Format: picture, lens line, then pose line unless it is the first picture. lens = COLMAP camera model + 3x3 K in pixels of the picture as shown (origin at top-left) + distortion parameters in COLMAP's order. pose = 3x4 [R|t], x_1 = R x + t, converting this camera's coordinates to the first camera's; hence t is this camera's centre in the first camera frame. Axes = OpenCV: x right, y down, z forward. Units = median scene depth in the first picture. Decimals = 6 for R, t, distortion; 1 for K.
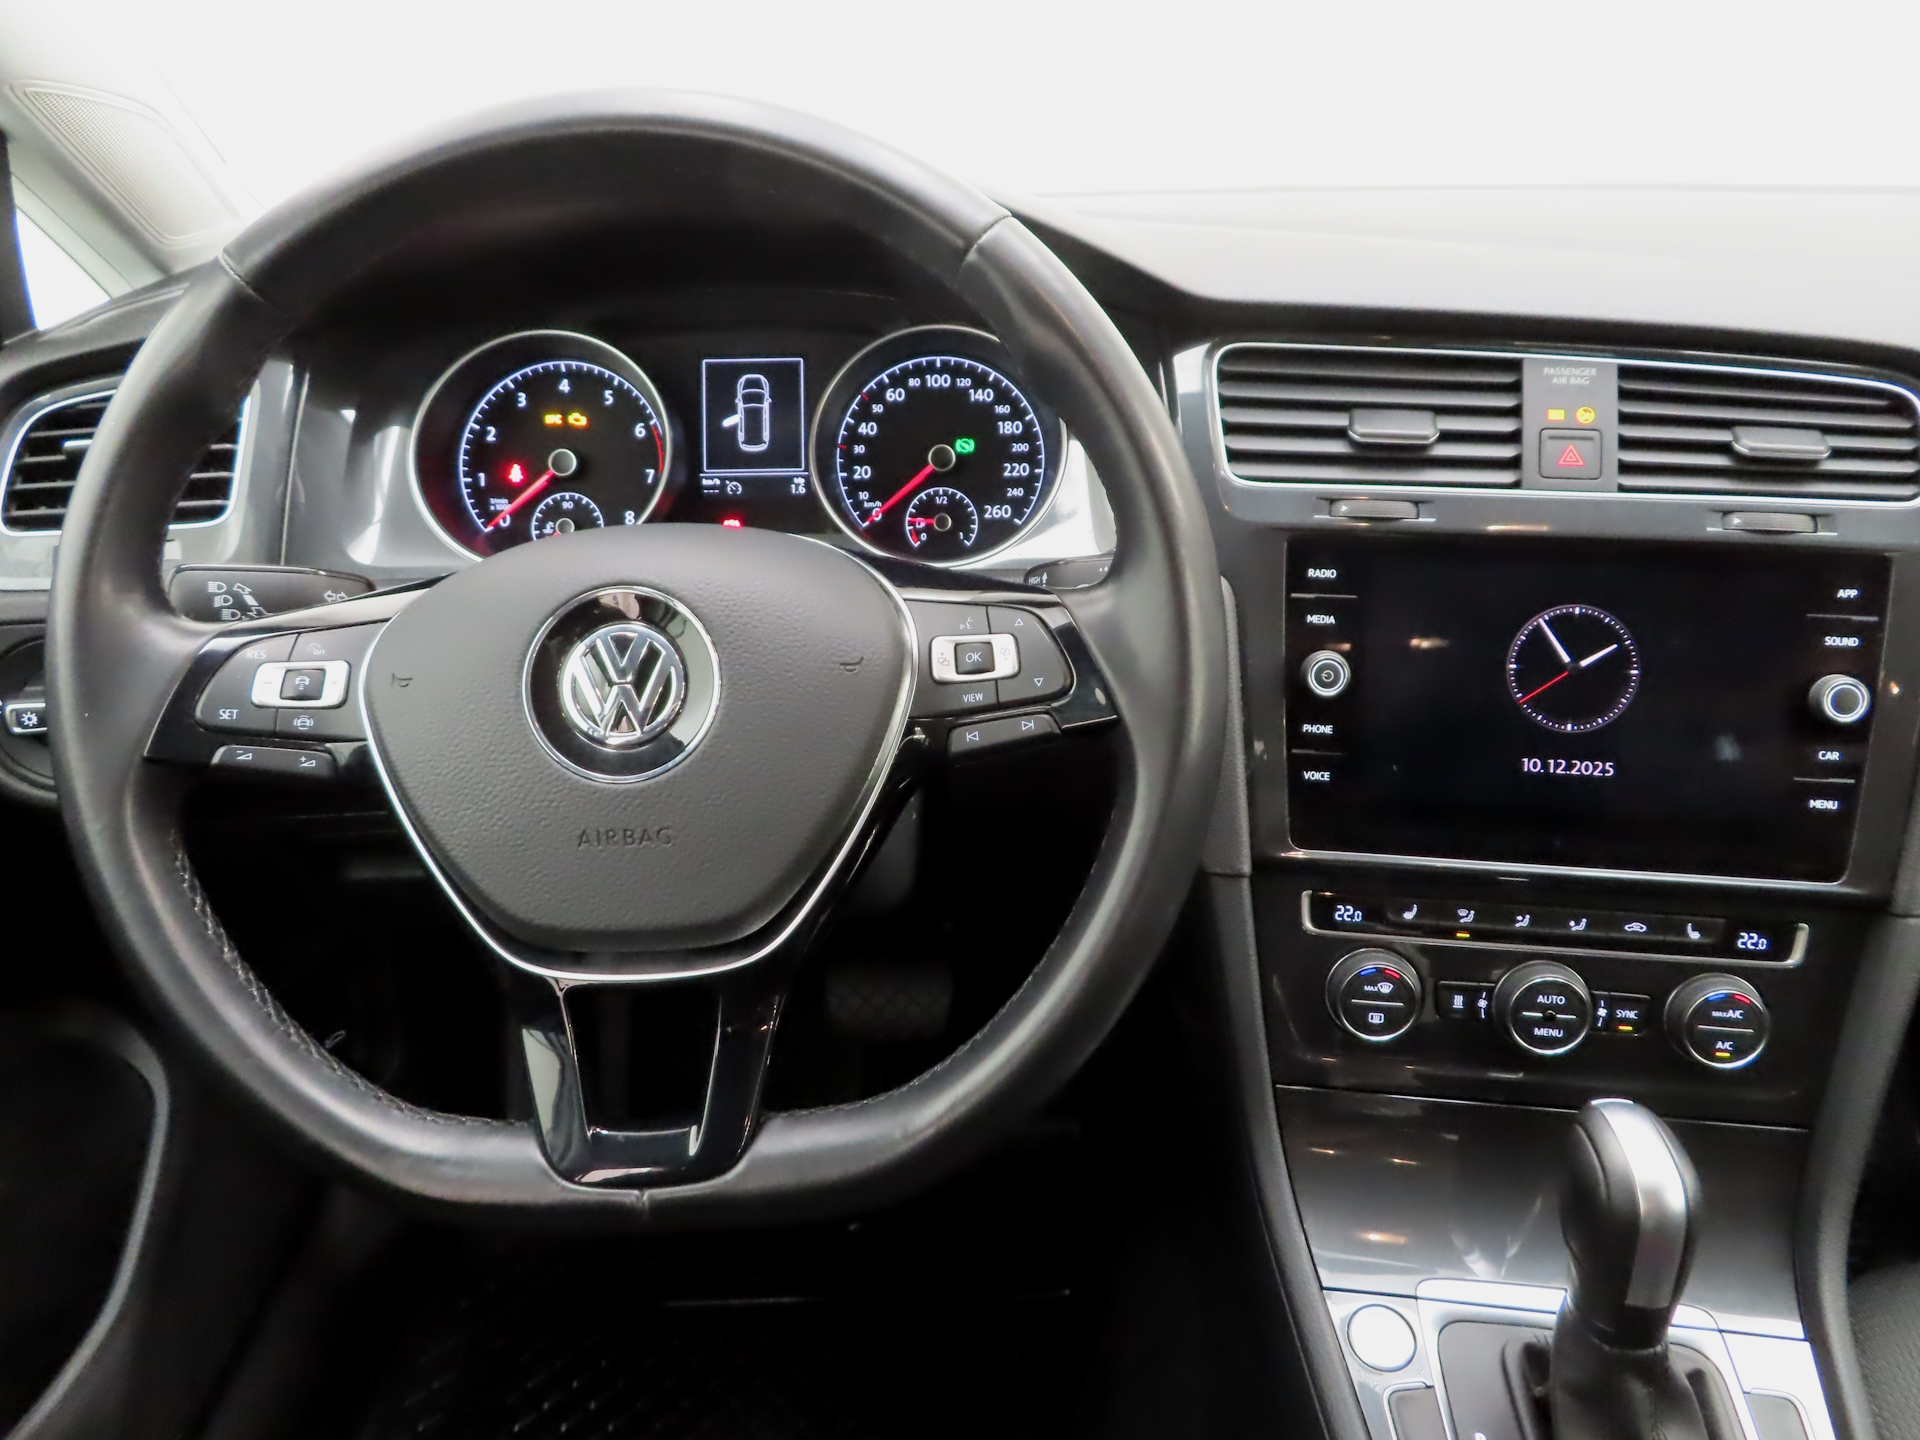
lens RADIAL K [[1364.8, 0, 961.3], [0, 1364.8, 723.3], [0, 0, 1]] dist [-0.006792, 0.005440]
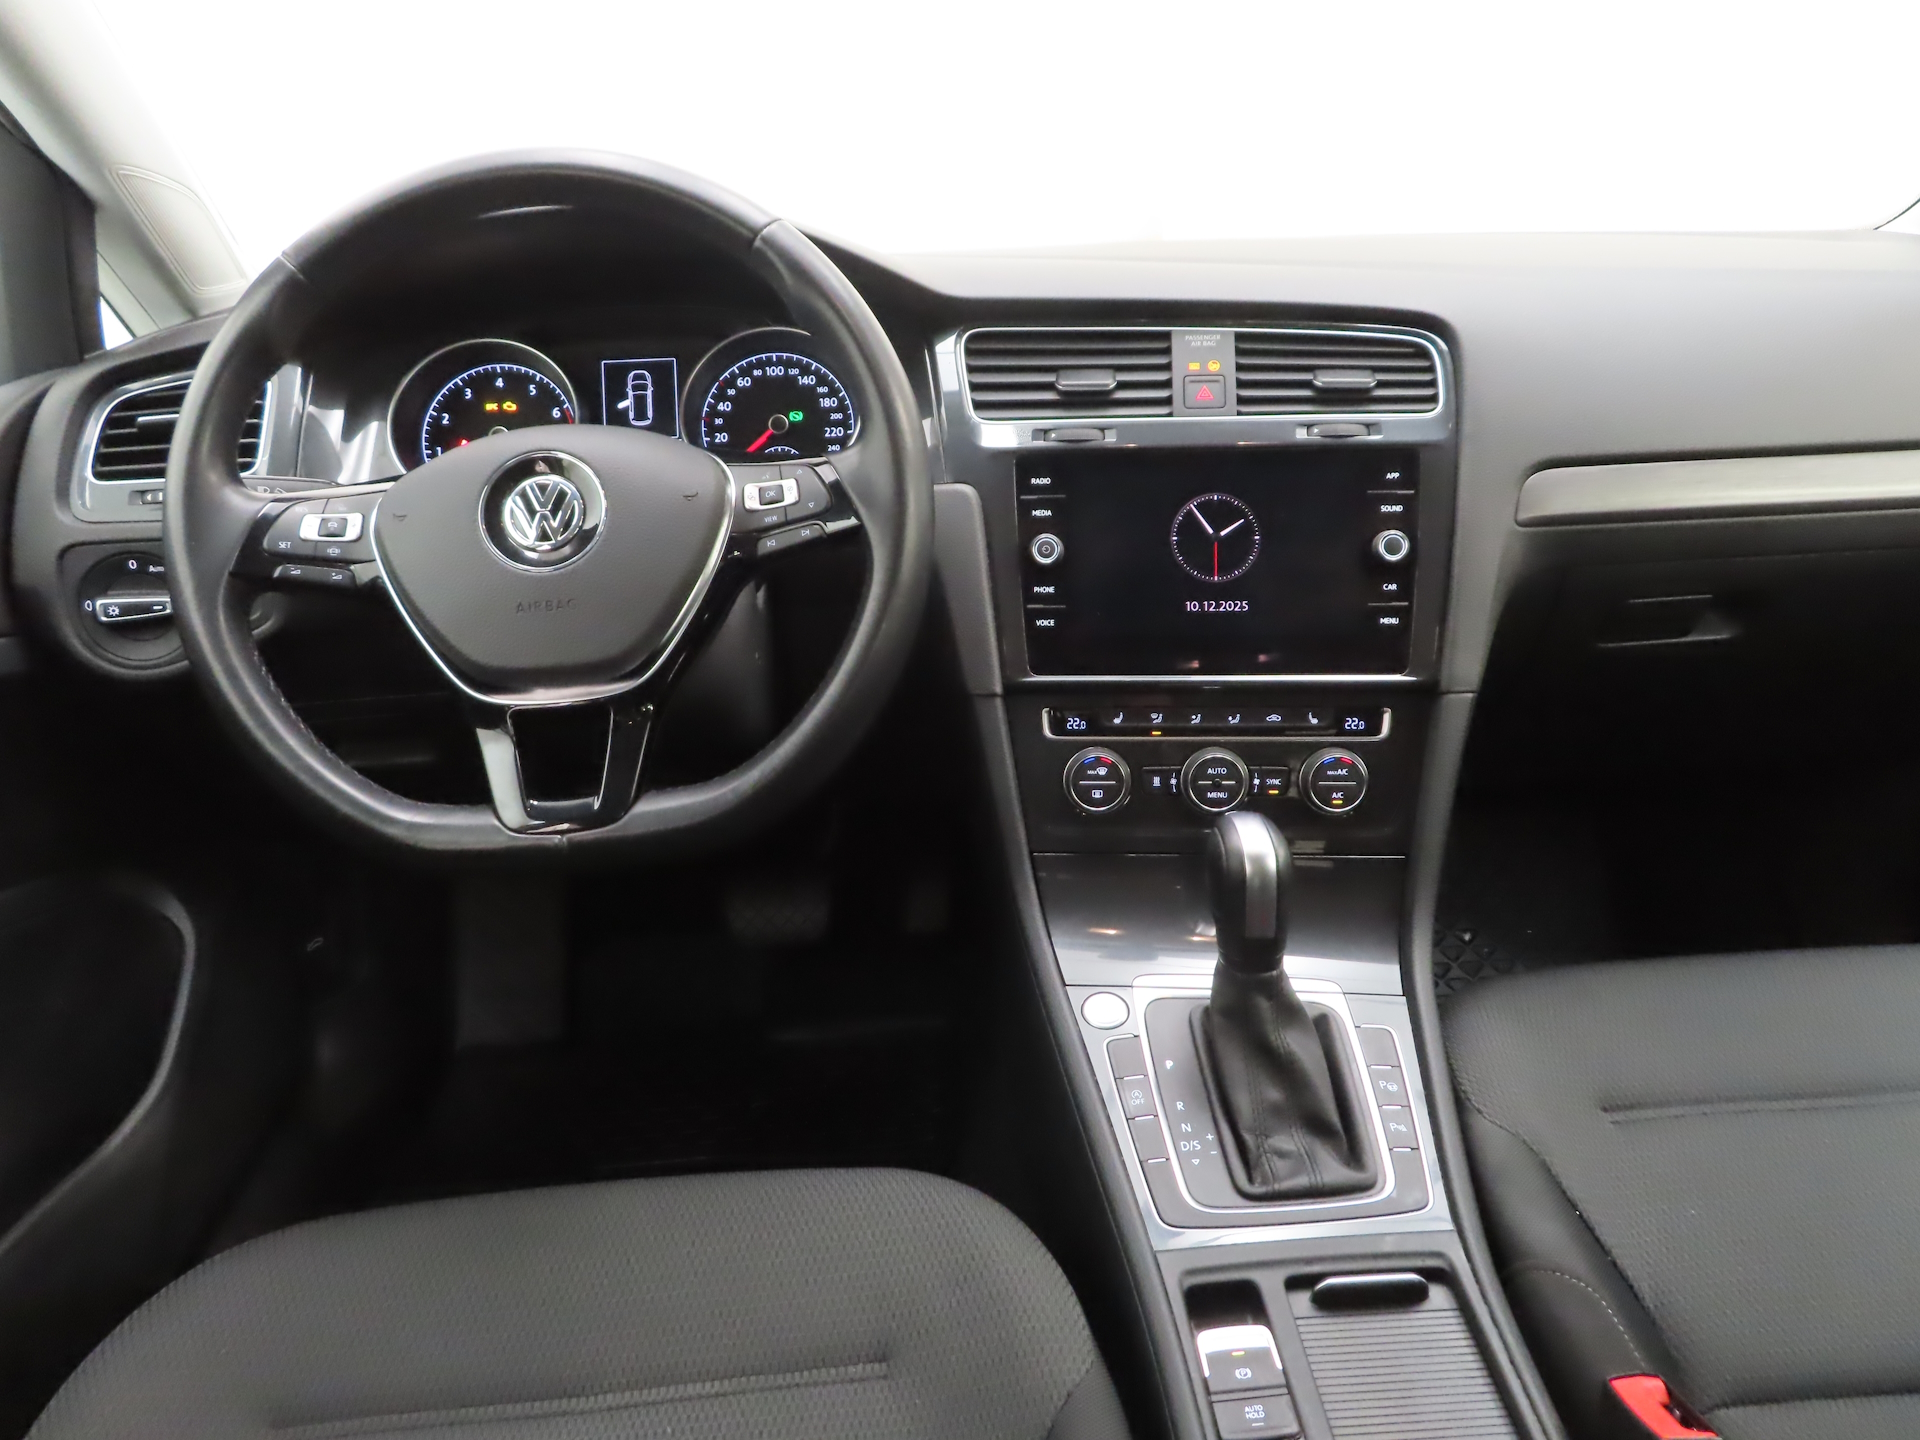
lens RADIAL K [[1364.8, 0, 959.0], [0, 1364.8, 716.0], [0, 0, 1]] dist [-0.006792, 0.005440]
pose [[0.998102, -0.041364, 0.045623, 0.105581], [0.045264, 0.995087, -0.088048, 0.260374], [-0.041757, 0.089946, 0.995071, -0.399822]]
